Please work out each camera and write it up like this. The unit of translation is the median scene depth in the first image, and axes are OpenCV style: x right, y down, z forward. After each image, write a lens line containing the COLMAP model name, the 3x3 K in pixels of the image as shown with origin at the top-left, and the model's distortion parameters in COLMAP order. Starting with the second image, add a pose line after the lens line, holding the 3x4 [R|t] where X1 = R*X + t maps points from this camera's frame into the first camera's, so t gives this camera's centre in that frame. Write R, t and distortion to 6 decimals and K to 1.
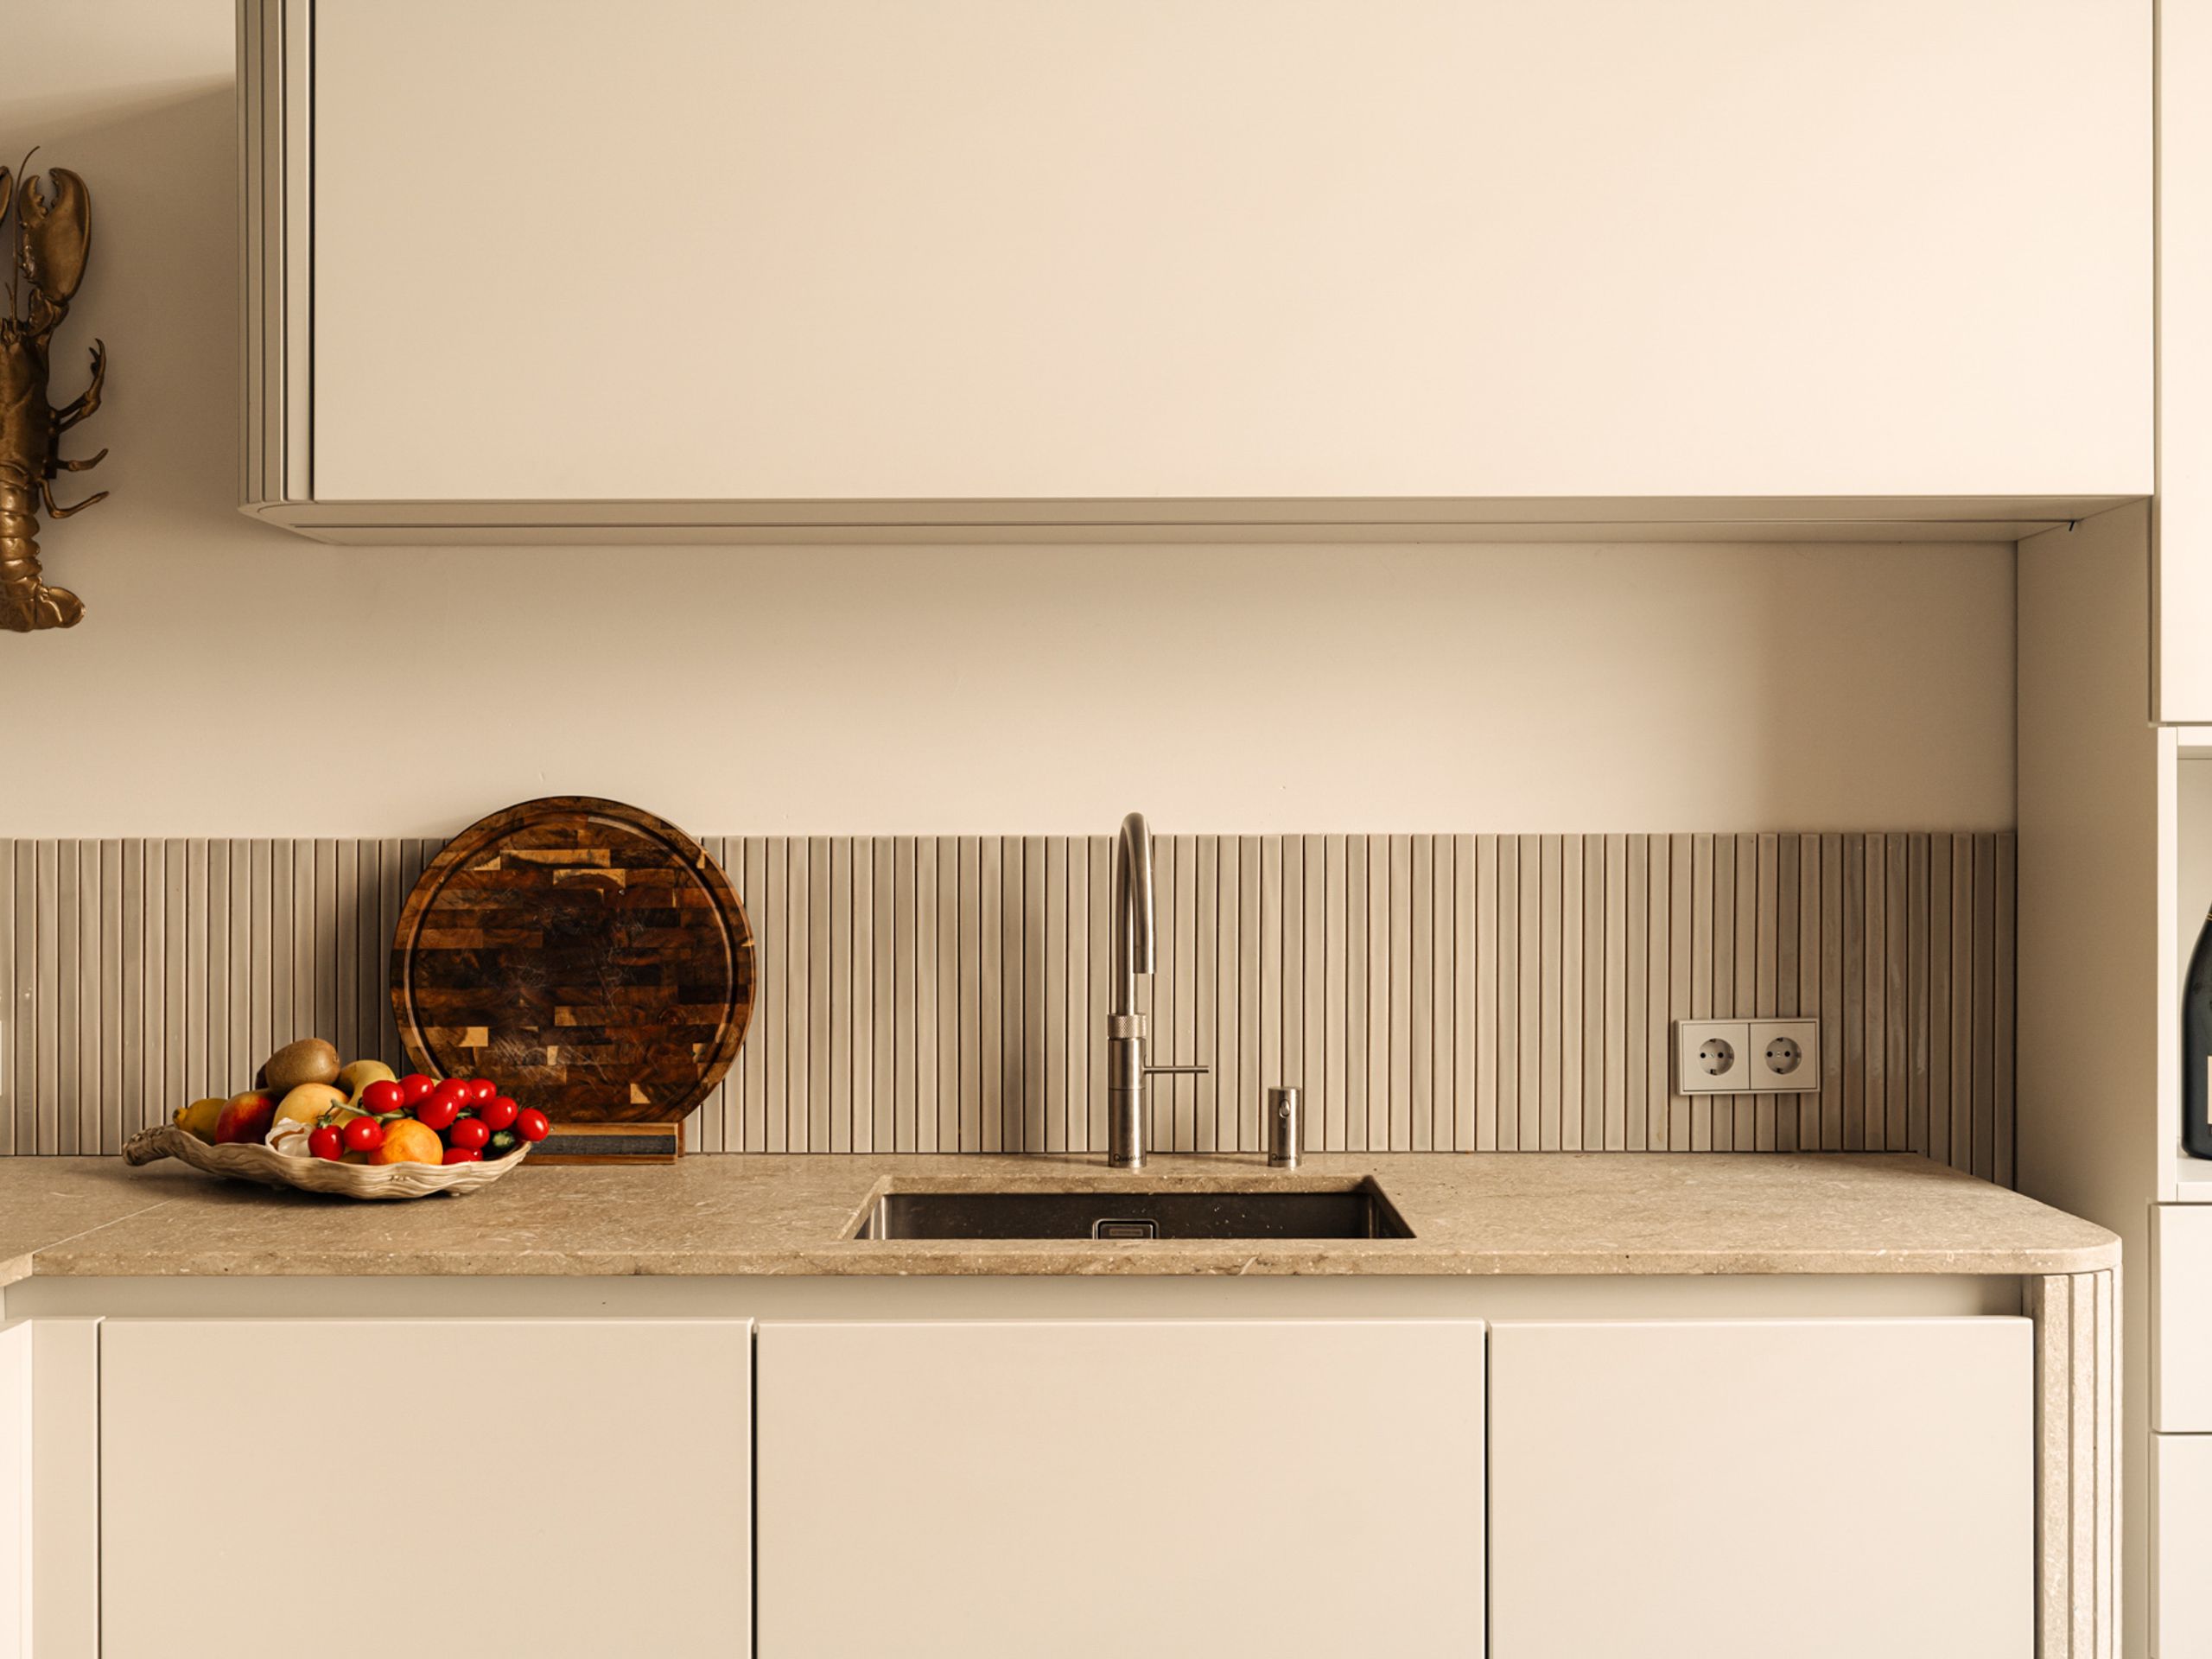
lens RADIAL K [[2403.7, 0, 1106.2], [0, 2403.7, 832.5], [0, 0, 1]] dist [-0.002920, 0.000000]
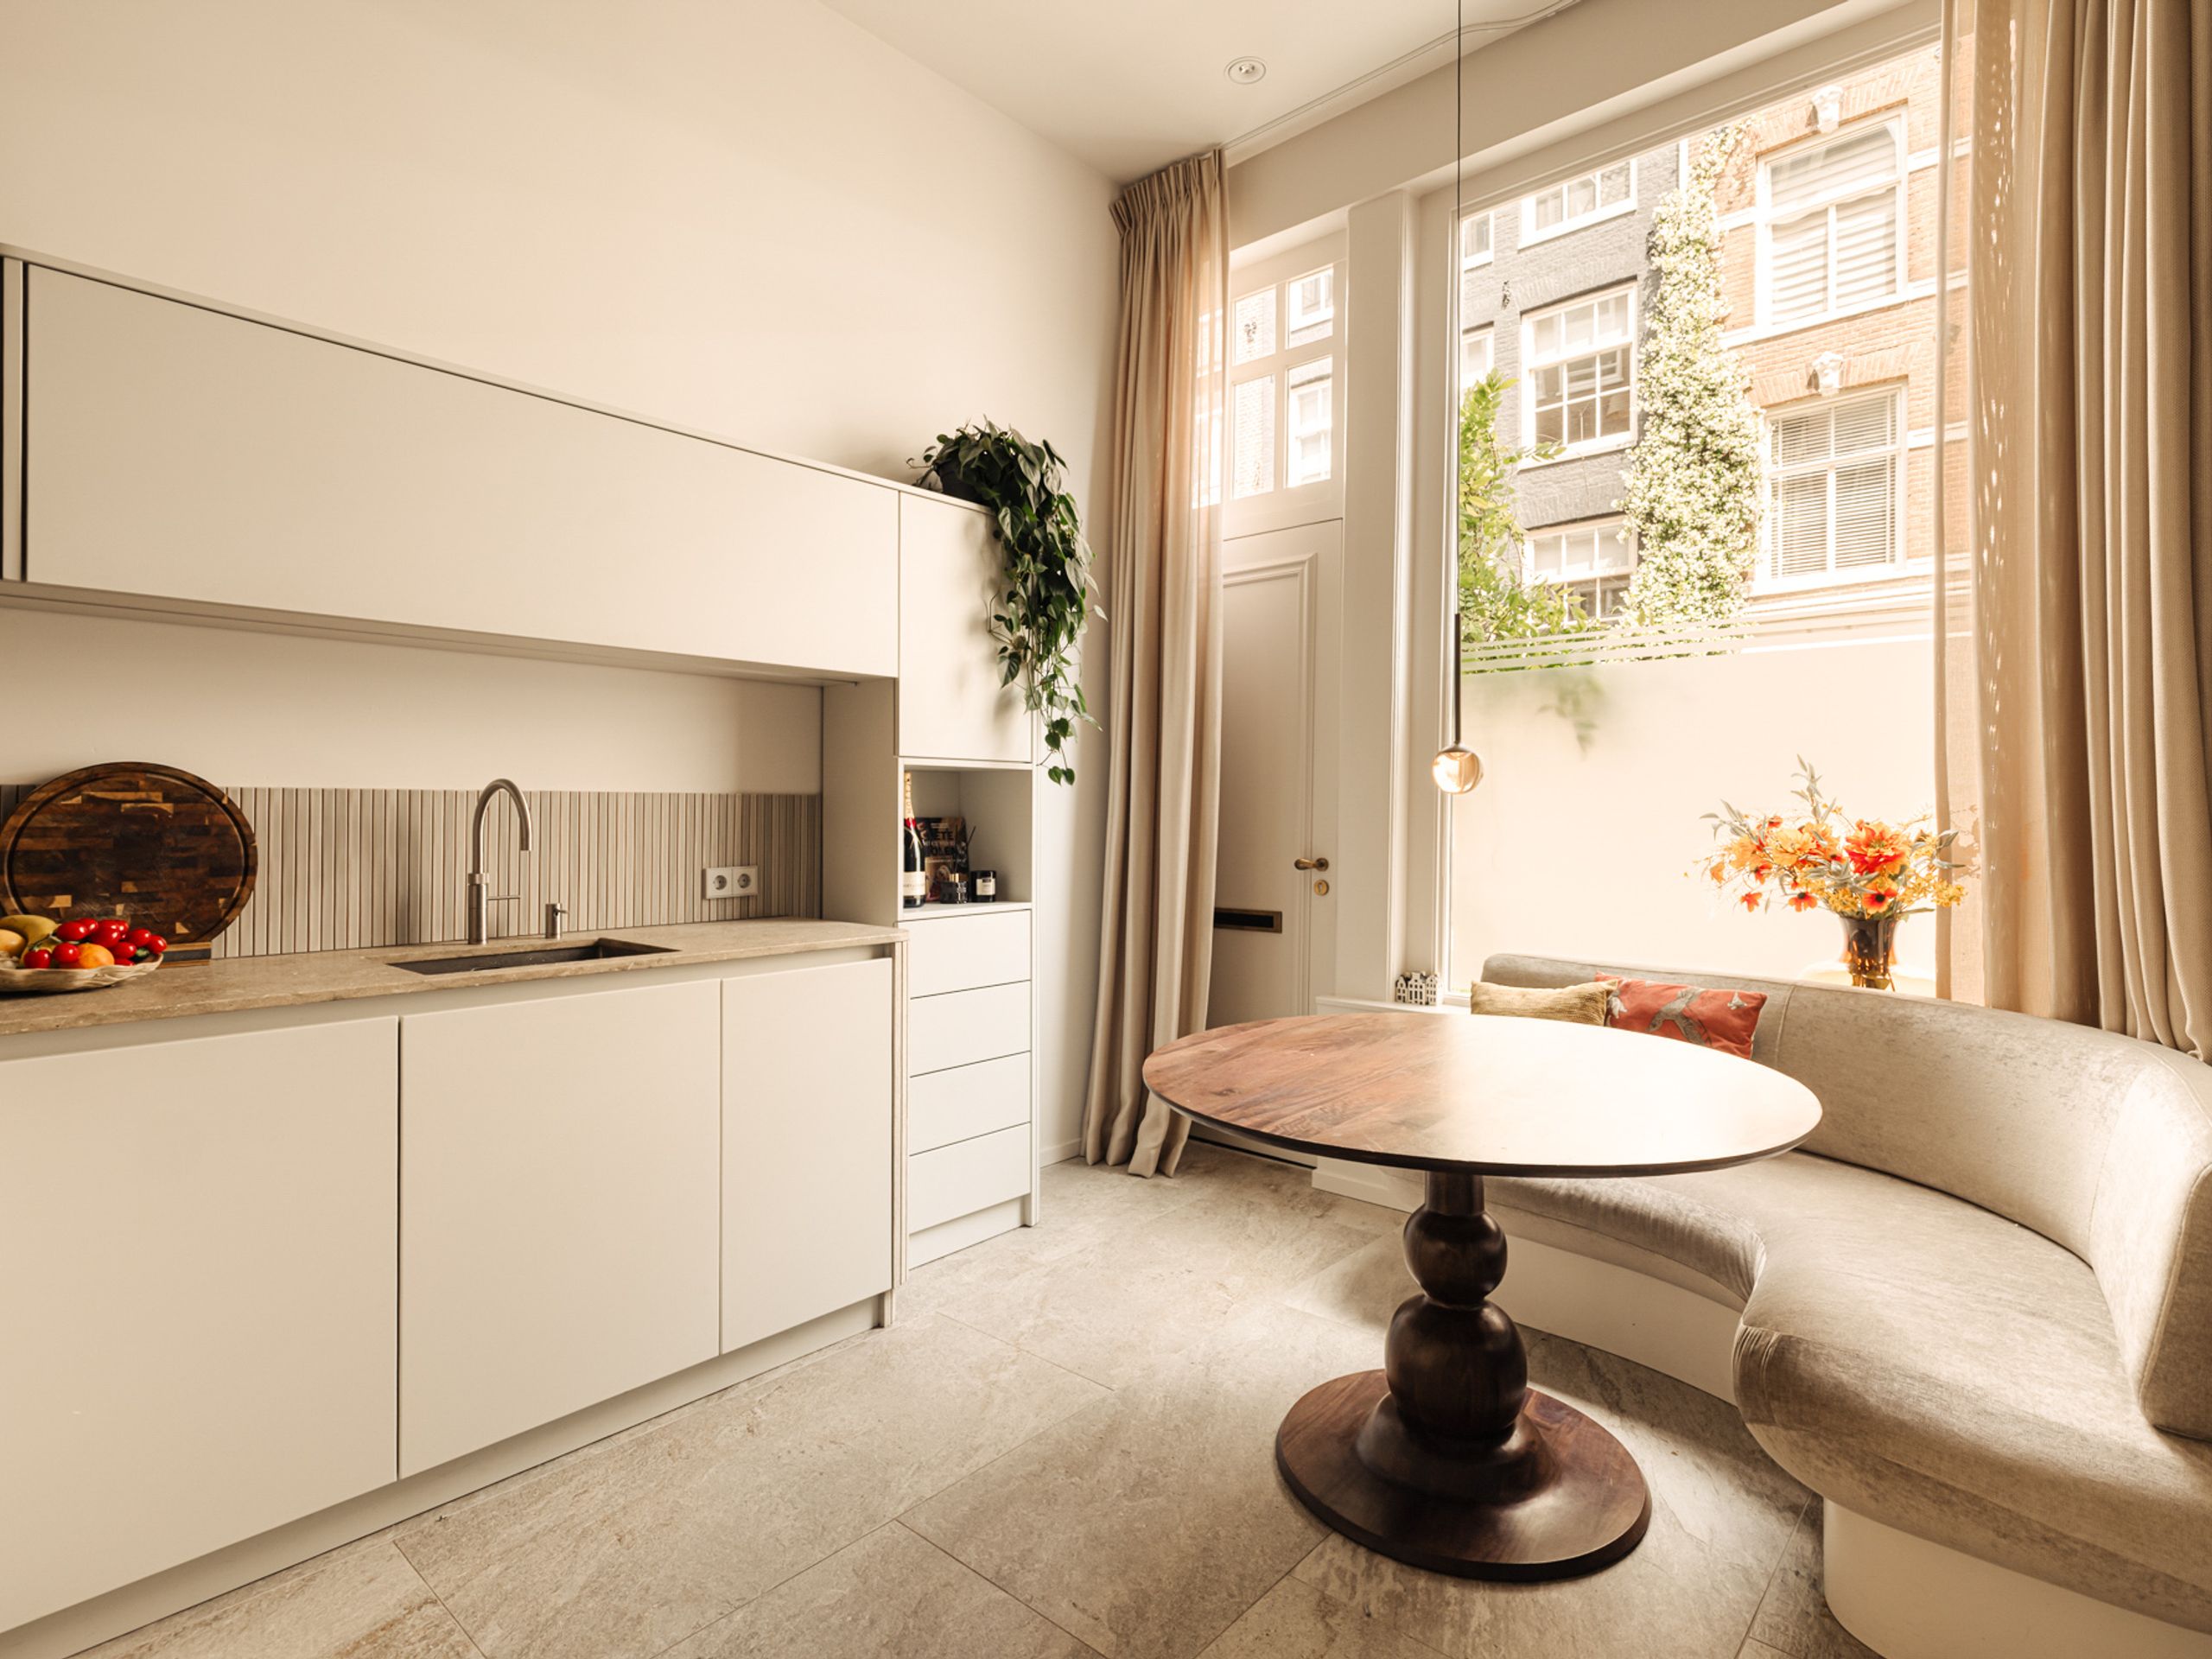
lens RADIAL K [[1155.3, 0, 1107.9], [0, 1155.3, 814.8], [0, 0, 1]] dist [-0.004196, 0.000663]
pose [[0.655786, 0.001989, 0.754944, -0.392646], [-0.005121, 0.999985, 0.001813, 0.018382], [-0.754930, -0.005055, 0.655786, -0.095874]]
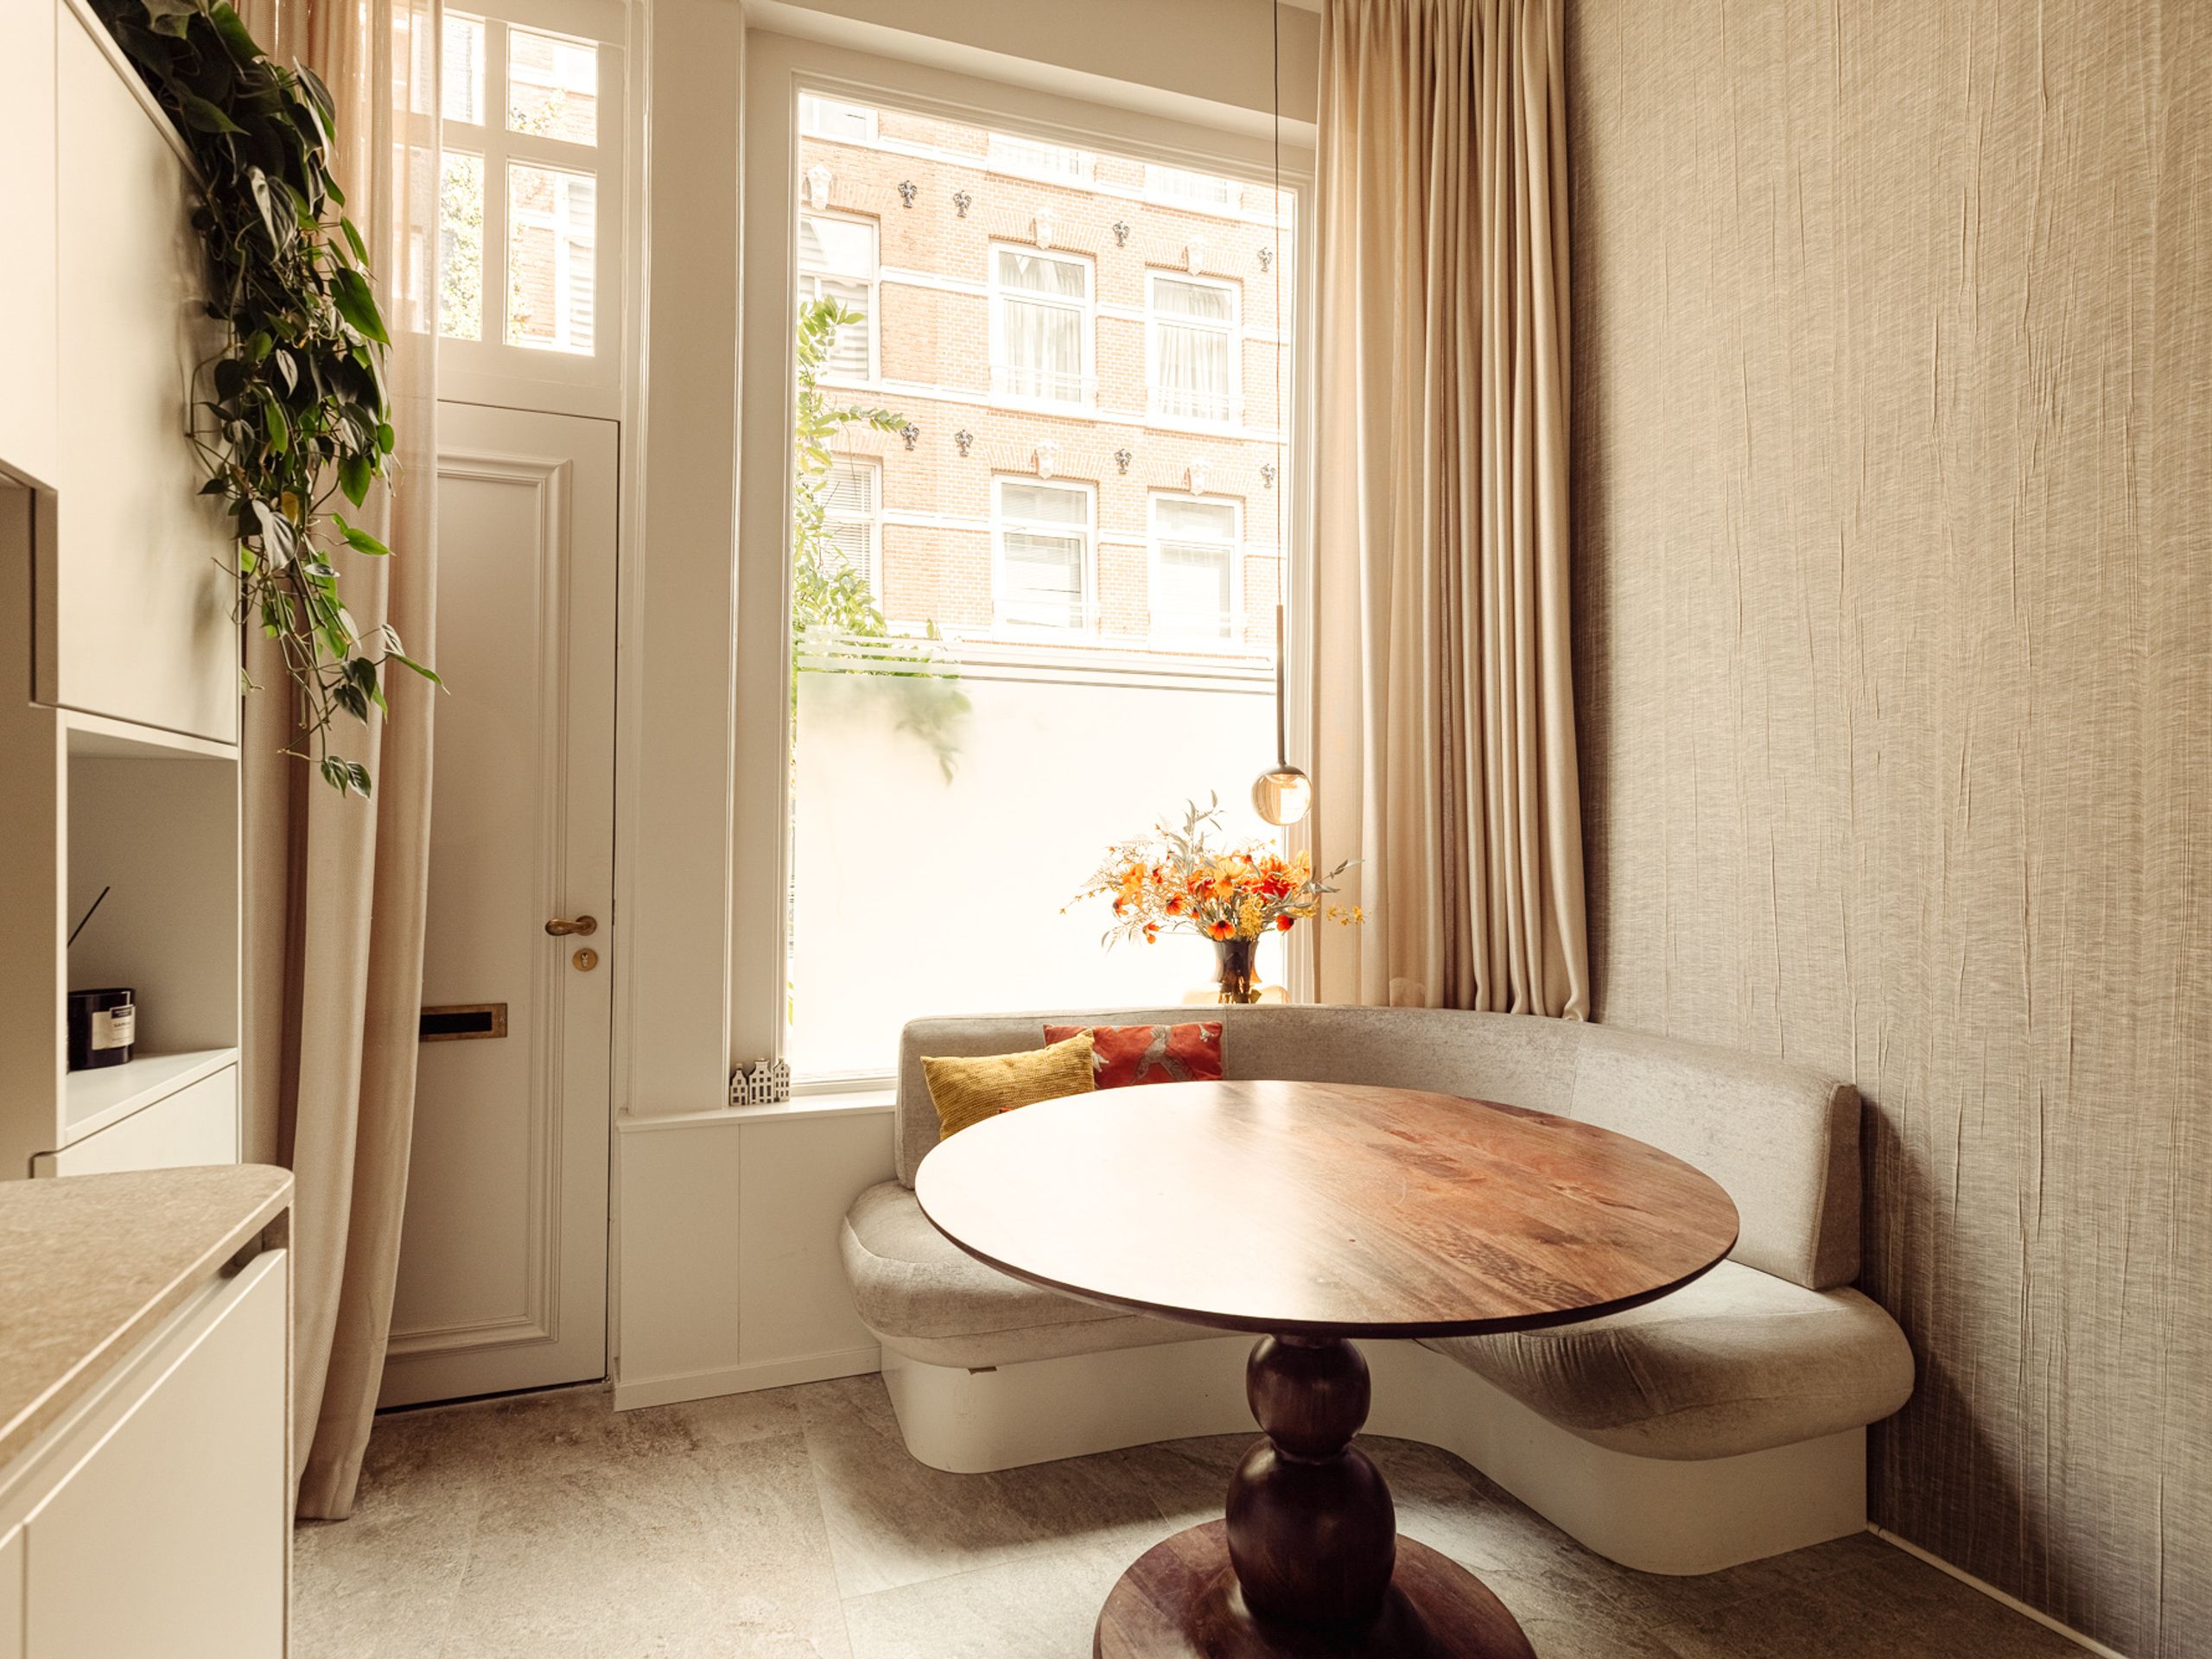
lens RADIAL K [[1176.2, 0, 1104.1], [0, 1176.2, 835.1], [0, 0, 1]] dist [0.008556, -0.000251]
pose [[-0.362711, 0.009034, 0.931858, -0.189534], [0.001063, 0.999956, -0.009280, 0.015191], [-0.931901, -0.002375, -0.362705, 0.677057]]
